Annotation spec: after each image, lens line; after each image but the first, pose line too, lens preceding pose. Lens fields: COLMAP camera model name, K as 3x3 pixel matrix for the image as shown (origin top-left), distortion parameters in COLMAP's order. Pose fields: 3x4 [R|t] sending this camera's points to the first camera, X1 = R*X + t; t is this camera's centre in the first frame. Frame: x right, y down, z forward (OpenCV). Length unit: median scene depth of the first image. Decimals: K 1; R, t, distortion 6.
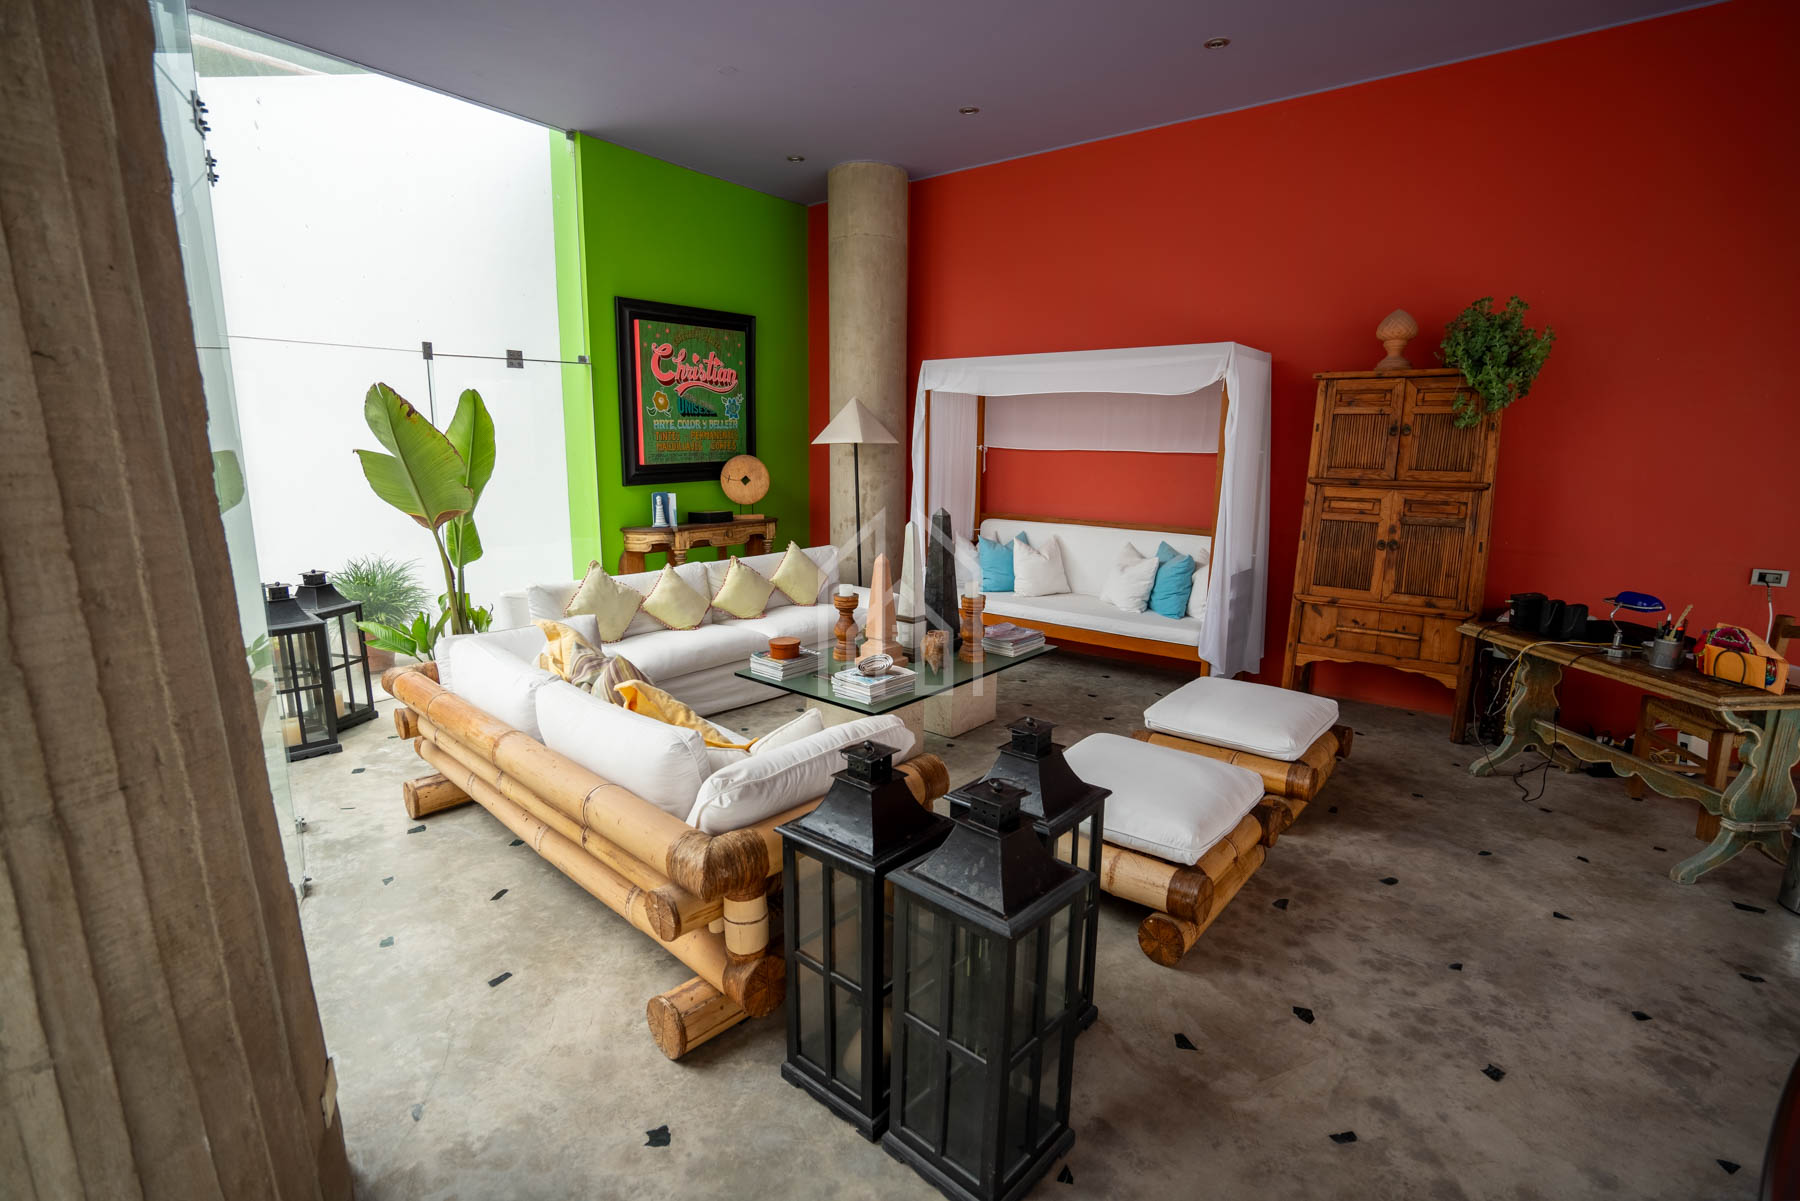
lens RADIAL K [[830.3, 0, 902.5], [0, 830.3, 613.6], [0, 0, 1]] dist [-0.046377, 0.012521]
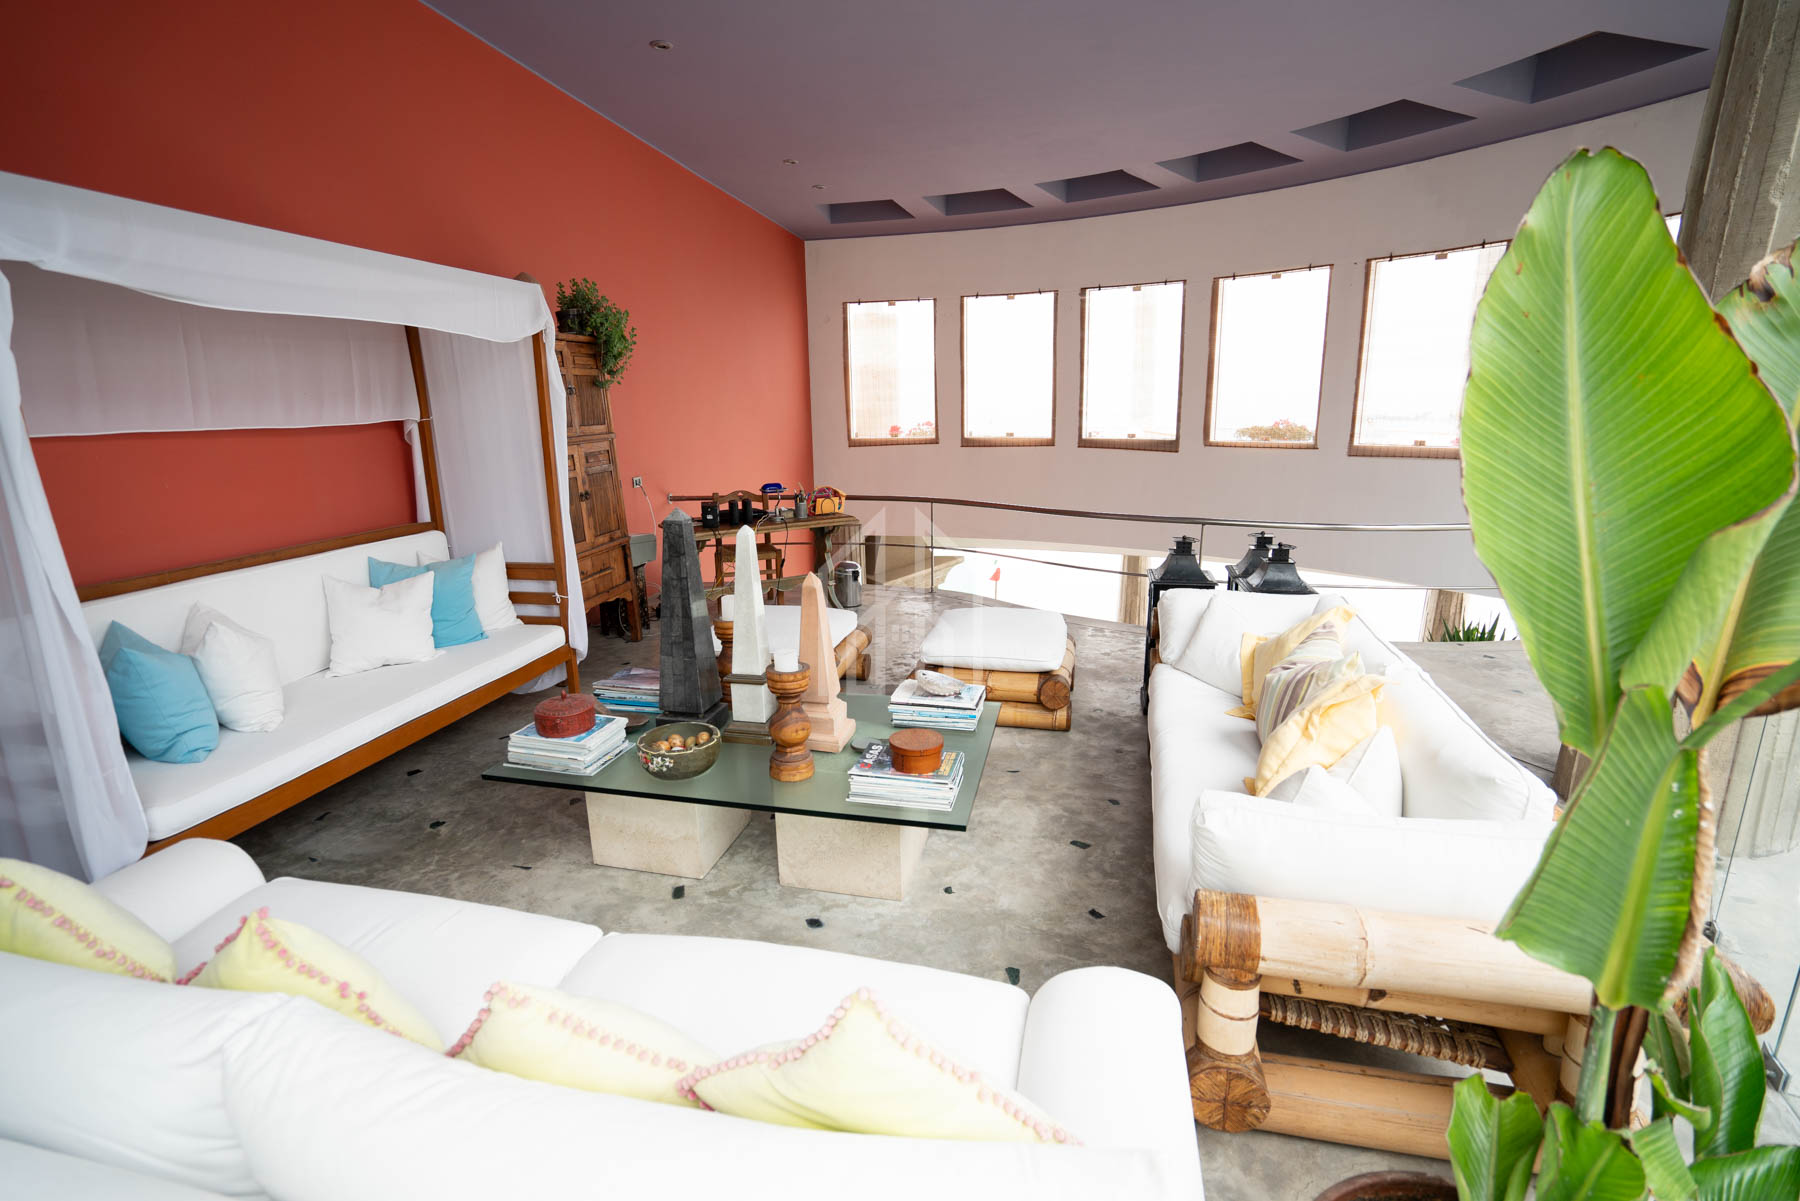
lens RADIAL K [[830.3, 0, 906.6], [0, 830.3, 593.5], [0, 0, 1]] dist [-0.046377, 0.012521]
pose [[-0.482064, -0.205090, 0.851794, -0.585270], [0.183431, 0.927044, 0.327019, -0.245206], [-0.856719, 0.313890, -0.409275, 1.124391]]
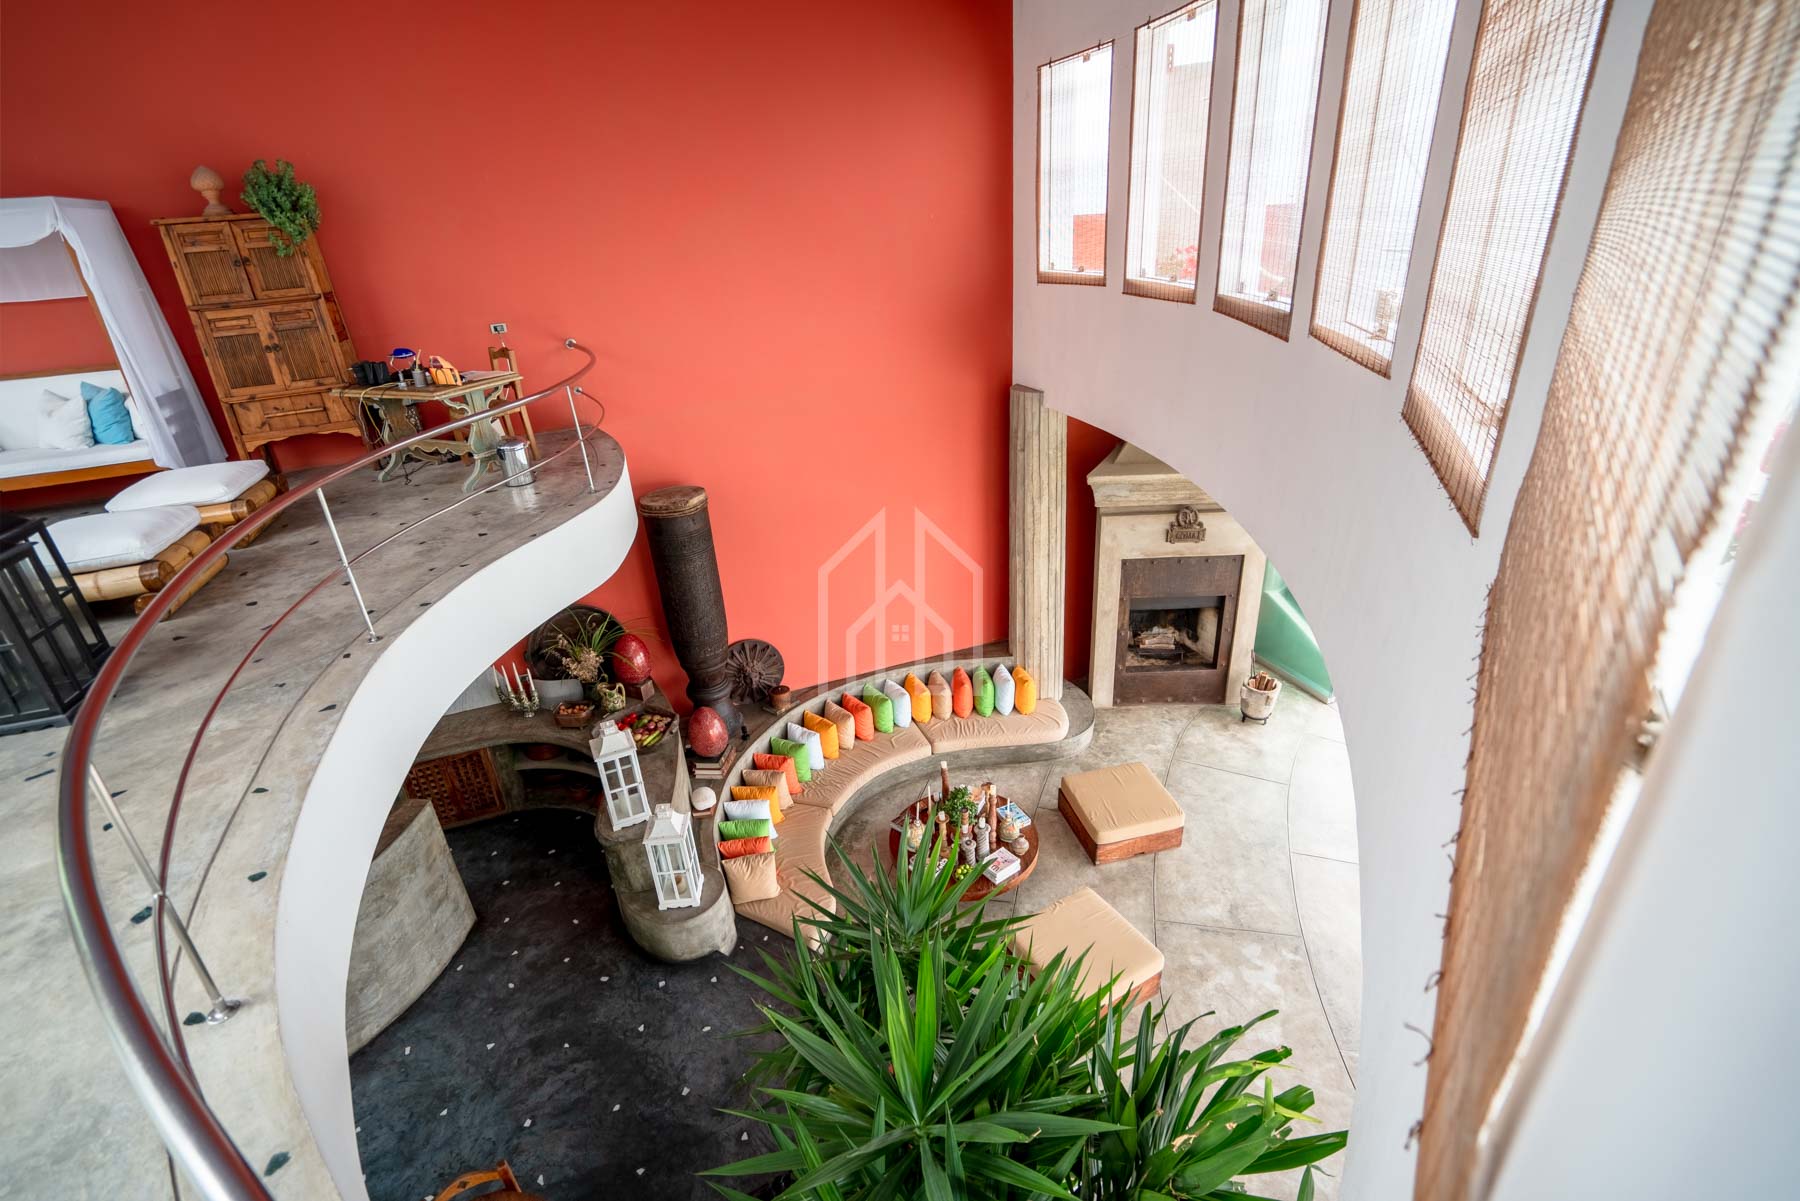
lens RADIAL K [[830.3, 0, 905.7], [0, 830.3, 608.5], [0, 0, 1]] dist [-0.046377, 0.012521]
pose [[0.508631, -0.402839, 0.760931, -0.084580], [0.233649, 0.915207, 0.328335, 0.122343], [-0.828675, 0.010790, 0.559626, -0.660818]]
